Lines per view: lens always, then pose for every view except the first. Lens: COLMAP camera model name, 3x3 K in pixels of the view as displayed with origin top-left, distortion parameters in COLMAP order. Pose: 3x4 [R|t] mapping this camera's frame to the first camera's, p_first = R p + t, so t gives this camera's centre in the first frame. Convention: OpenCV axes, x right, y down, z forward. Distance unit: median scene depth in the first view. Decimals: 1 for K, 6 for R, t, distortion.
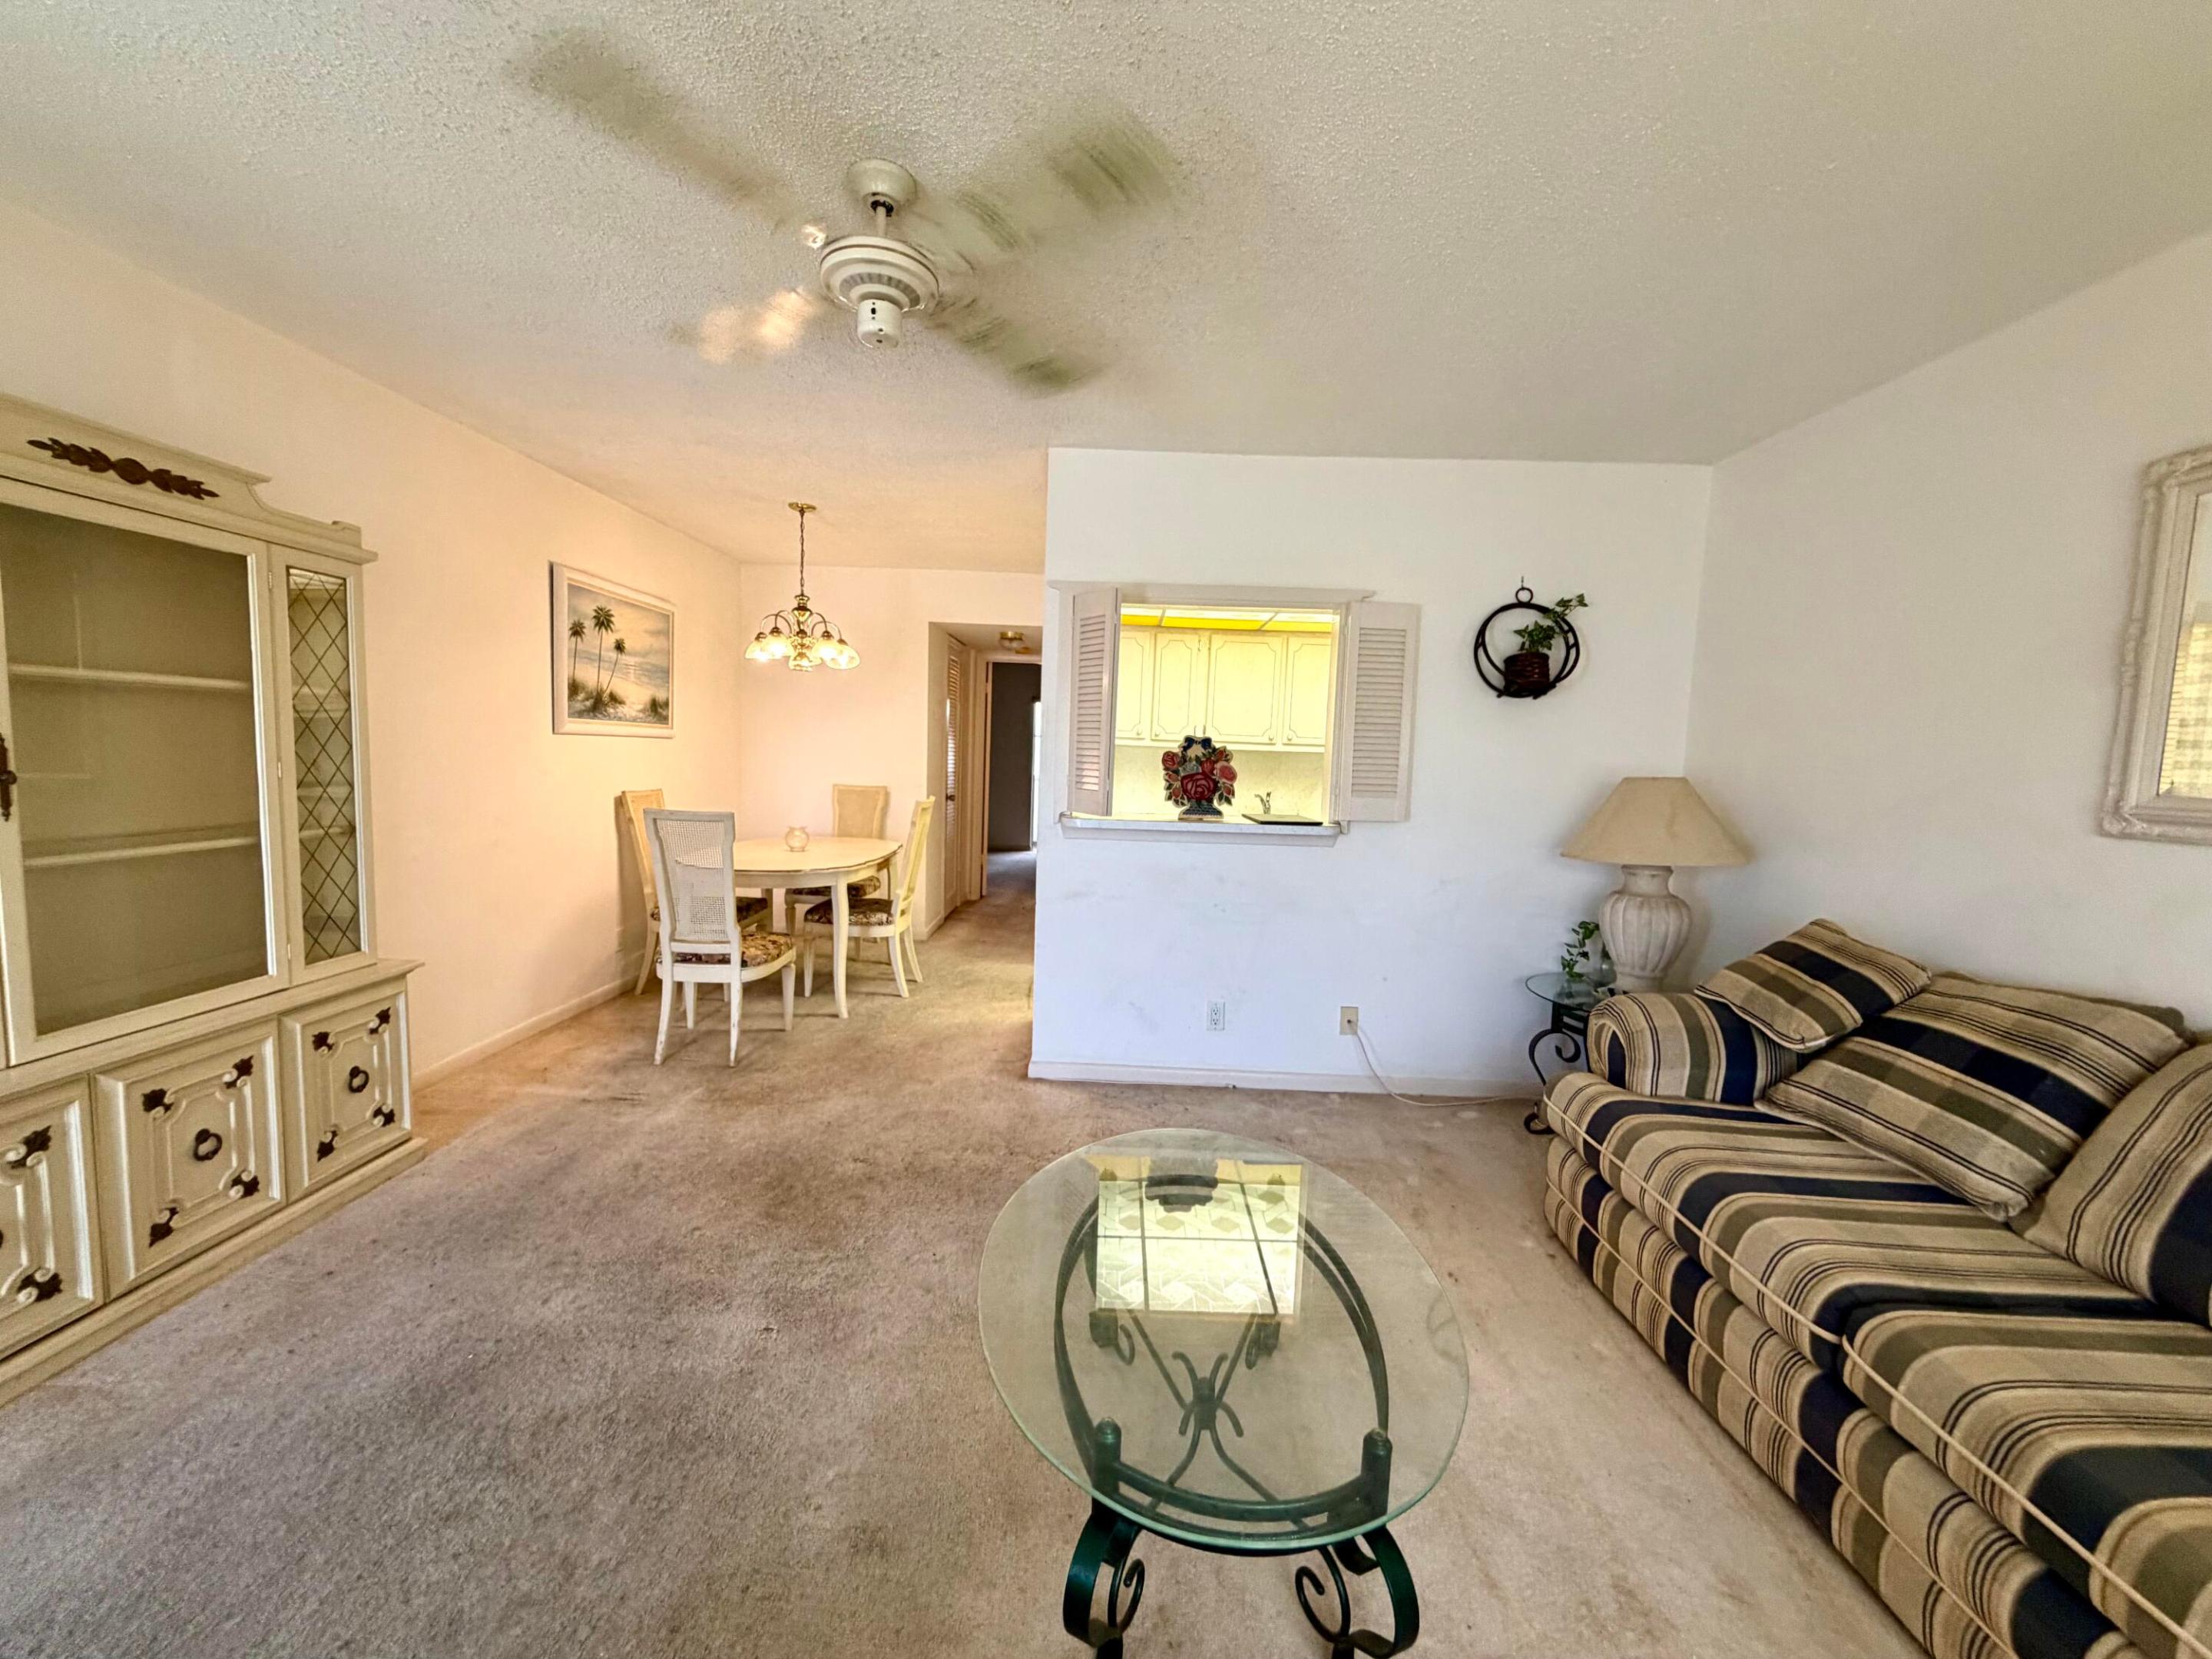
lens RADIAL K [[879.8, 0, 1106.0], [0, 879.8, 829.5], [0, 0, 1]] dist [-0.000512, 0.000126]
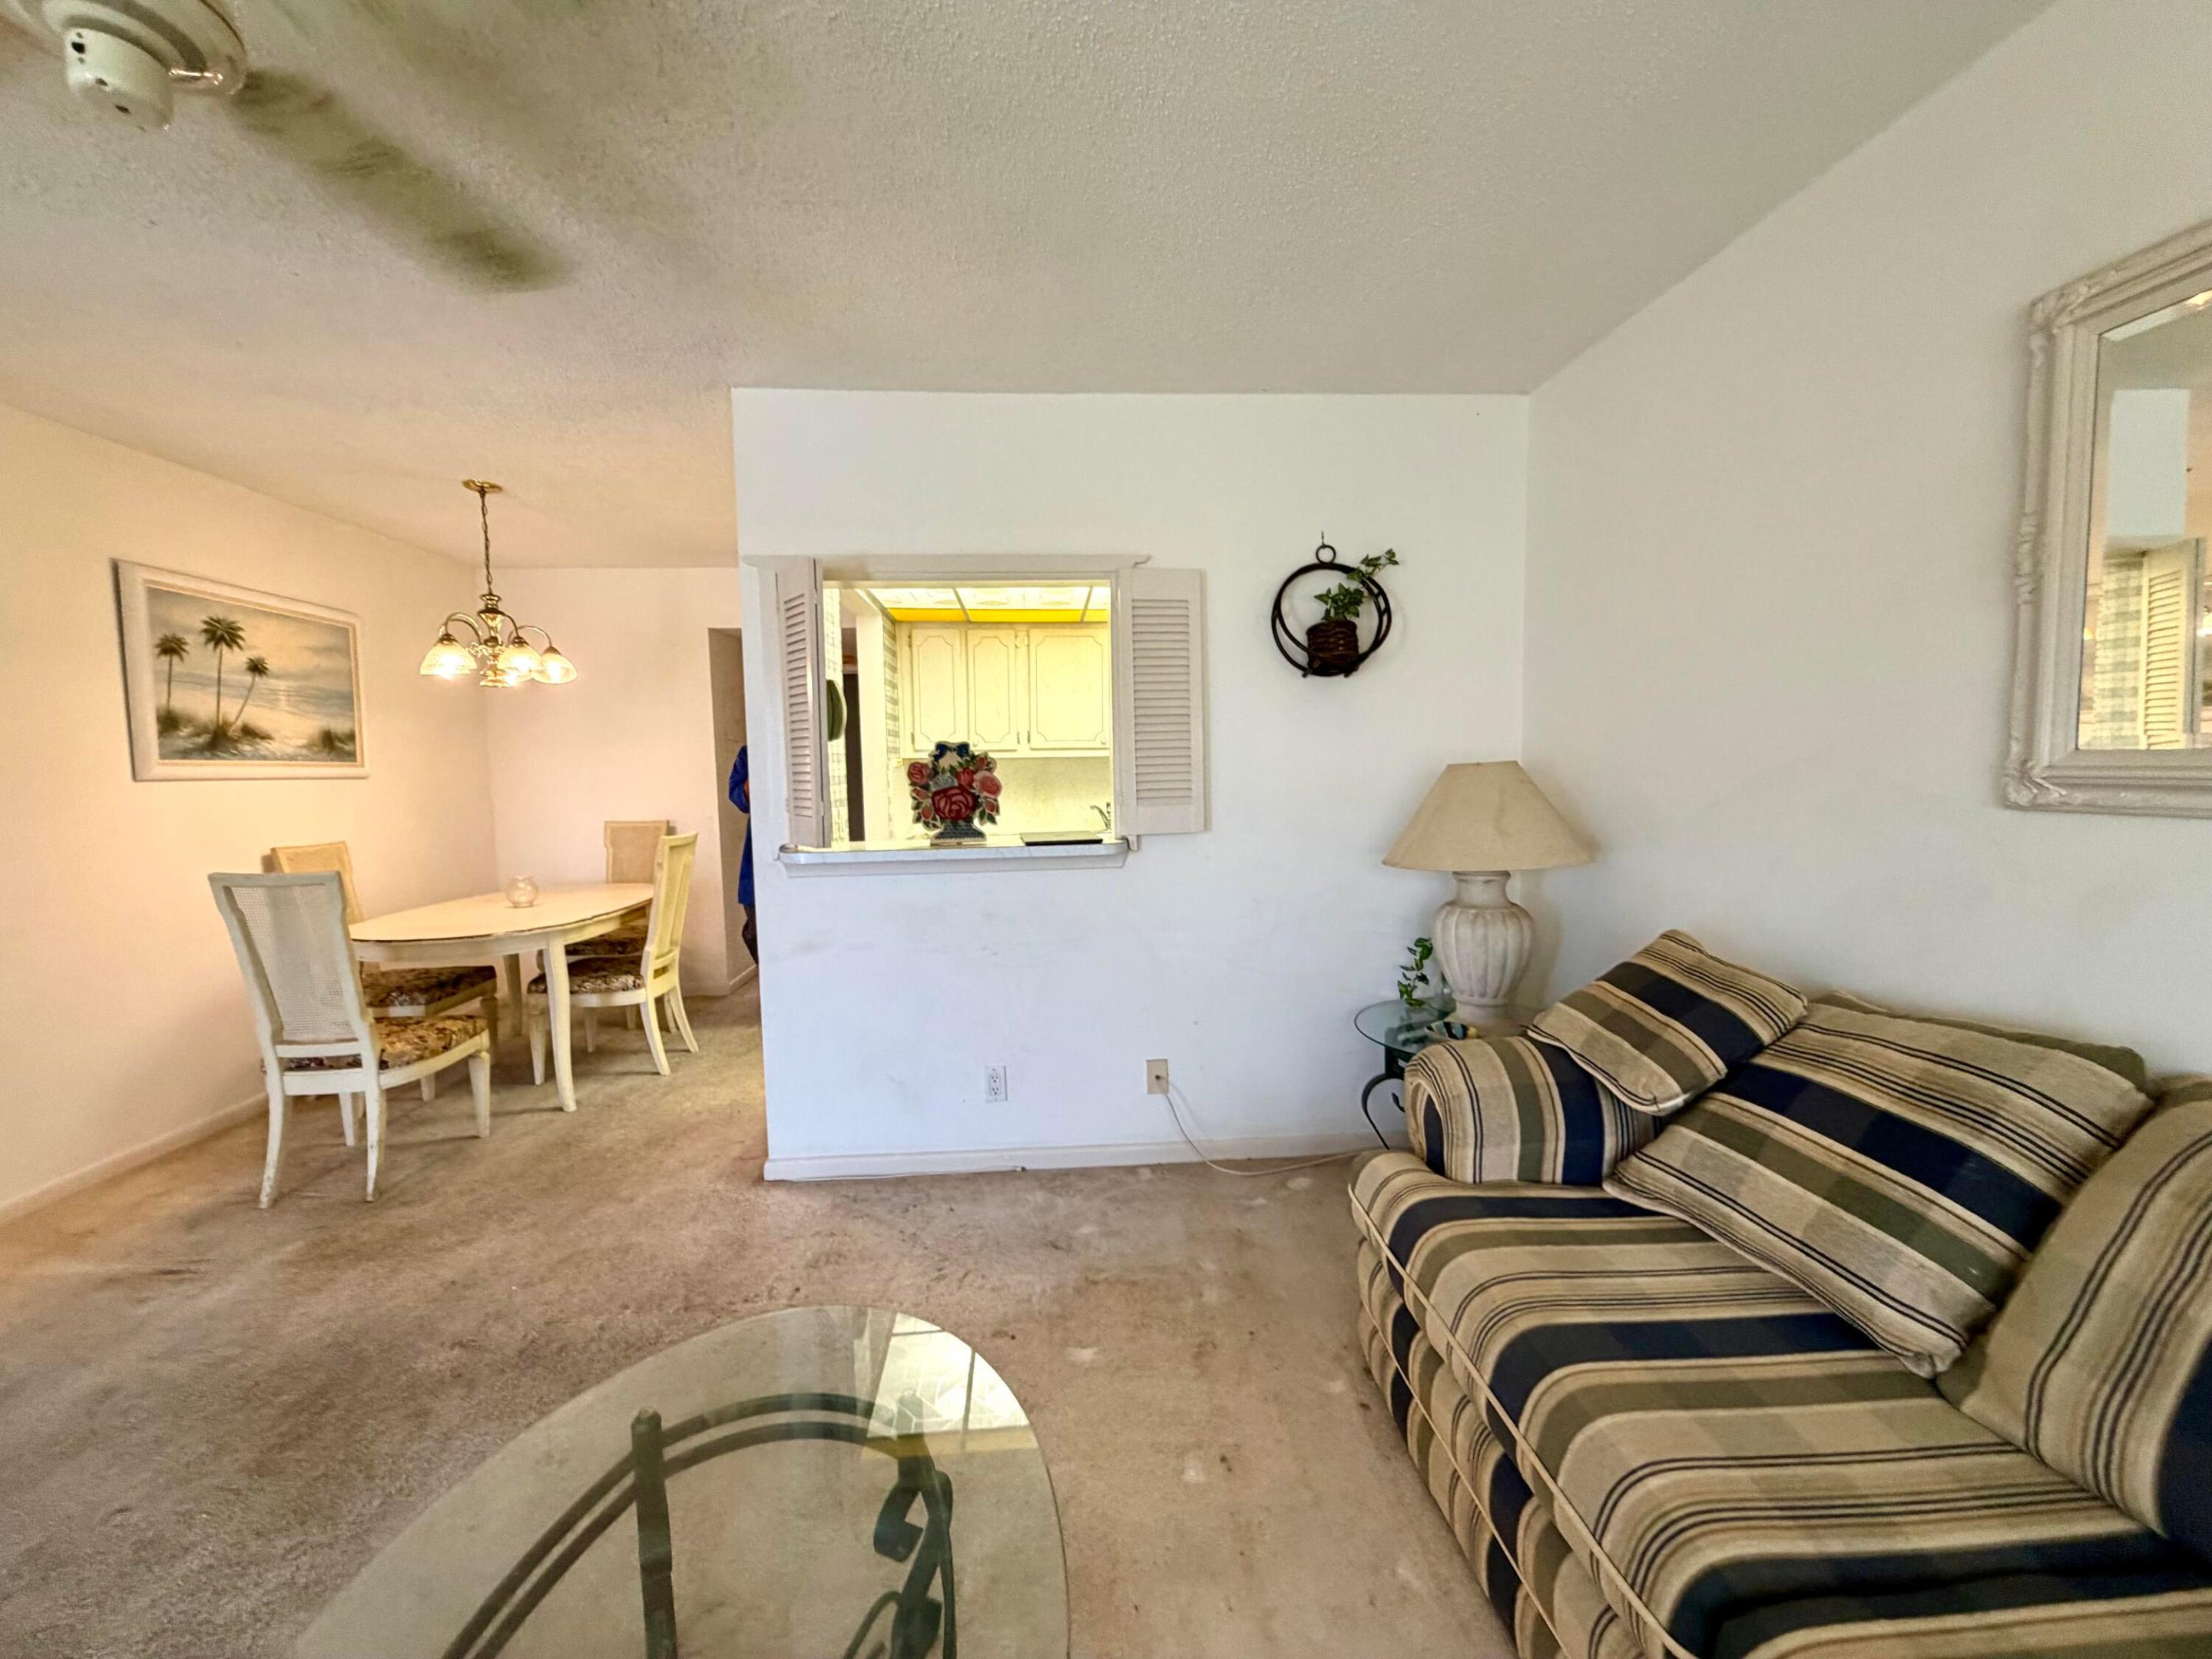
lens RADIAL K [[880.0, 0, 1106.0], [0, 880.0, 829.5], [0, 0, 1]] dist [-0.000081, 0.000129]
pose [[0.994587, -0.058602, 0.085803, 0.186619], [0.059931, 0.998118, -0.012998, -0.006459], [-0.084880, 0.018070, 0.996227, 0.194464]]
